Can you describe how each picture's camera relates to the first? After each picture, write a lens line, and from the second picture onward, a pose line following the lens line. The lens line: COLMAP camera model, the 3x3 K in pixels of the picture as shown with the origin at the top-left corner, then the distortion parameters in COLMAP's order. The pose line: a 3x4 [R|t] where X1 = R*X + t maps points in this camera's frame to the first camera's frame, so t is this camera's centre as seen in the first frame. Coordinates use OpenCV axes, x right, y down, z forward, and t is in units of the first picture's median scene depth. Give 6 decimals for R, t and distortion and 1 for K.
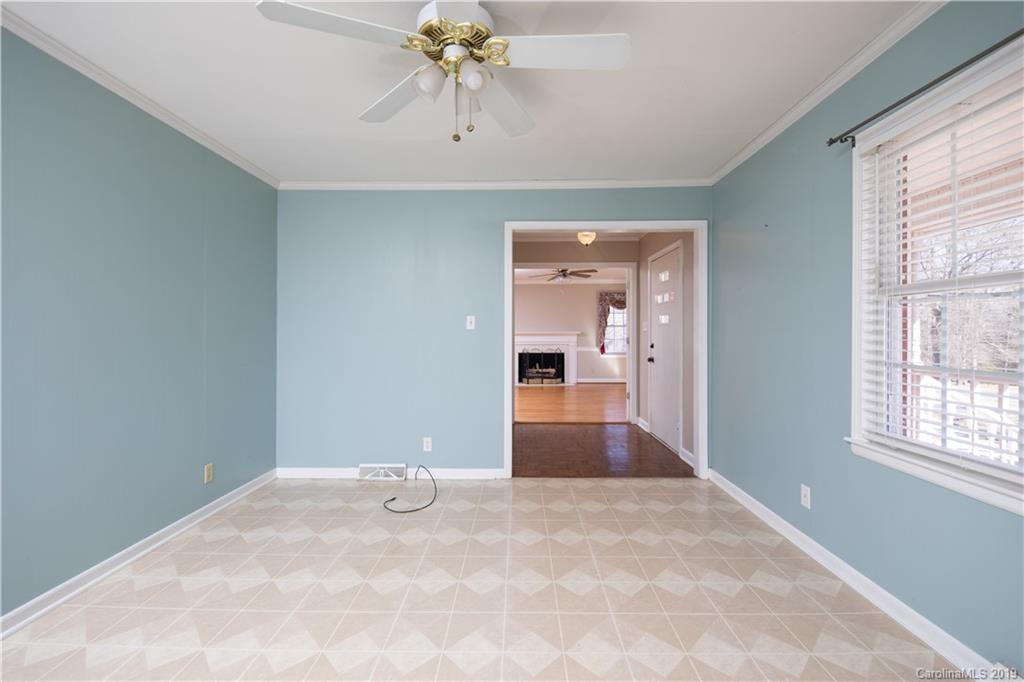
lens RADIAL K [[435.0, 0, 512.1], [0, 435.0, 333.1], [0, 0, 1]] dist [0.013158, 0.000209]
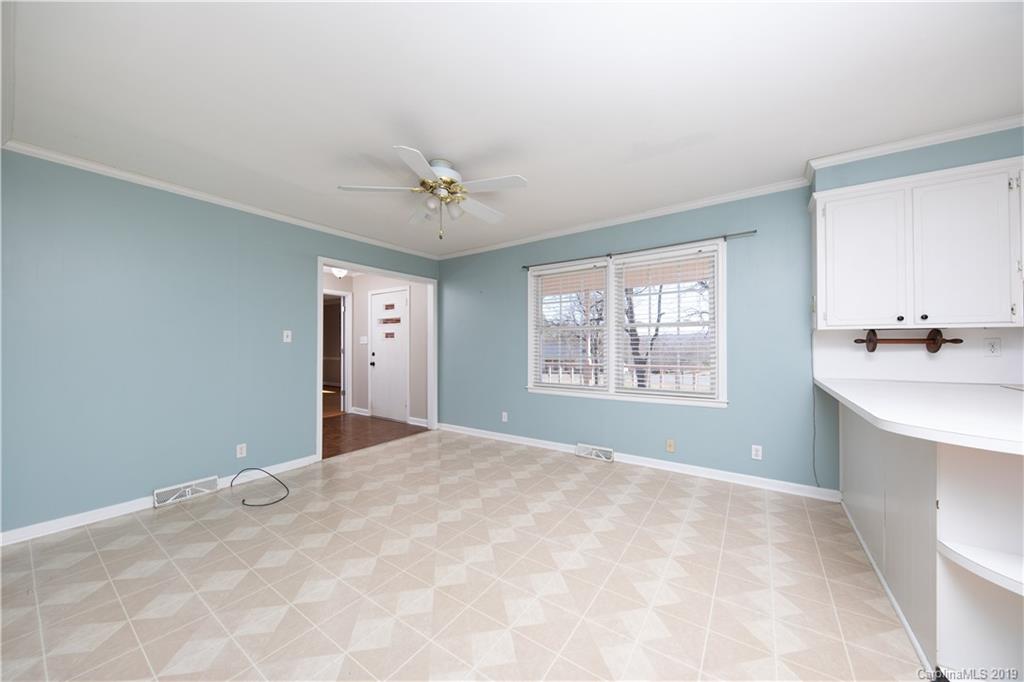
lens RADIAL K [[358.0, 0, 512.4], [0, 358.0, 342.5], [0, 0, 1]] dist [0.013141, -0.000333]
pose [[0.552783, 0.003230, 0.833319, -0.563917], [0.003538, 0.999974, -0.006223, 0.000682], [-0.833317, 0.006388, 0.552758, -0.034864]]
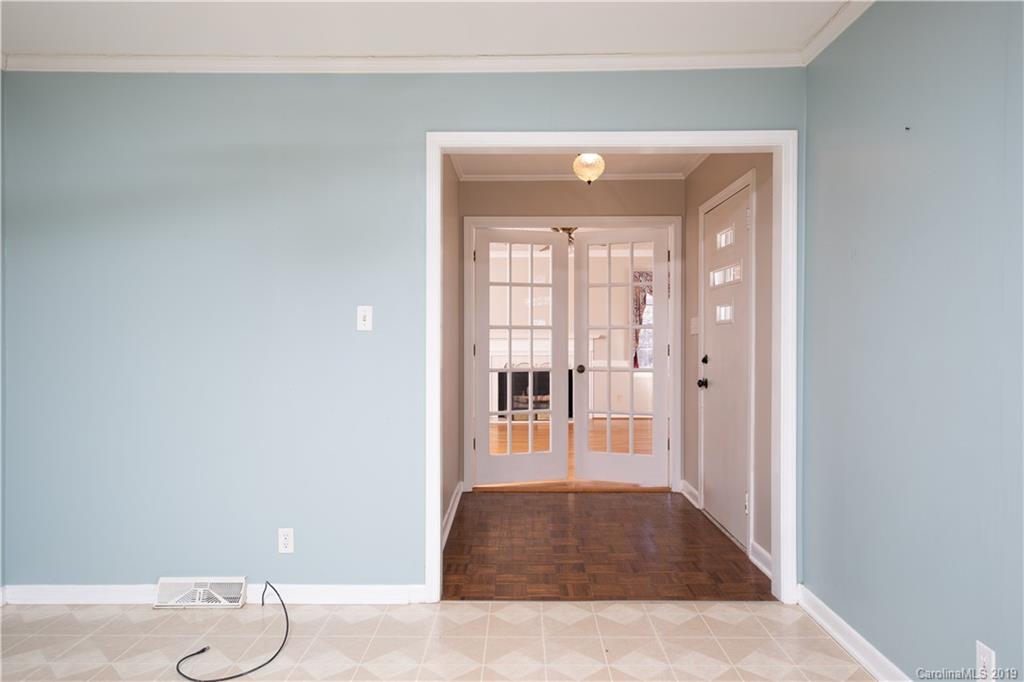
lens RADIAL K [[663.6, 0, 514.5], [0, 663.6, 343.4], [0, 0, 1]] dist [0.013863, 0.009658]
pose [[0.999994, 0.000139, 0.003419, 0.090018], [-0.000172, 0.999955, 0.009516, -0.000386], [-0.003417, -0.009516, 0.999949, 0.164762]]
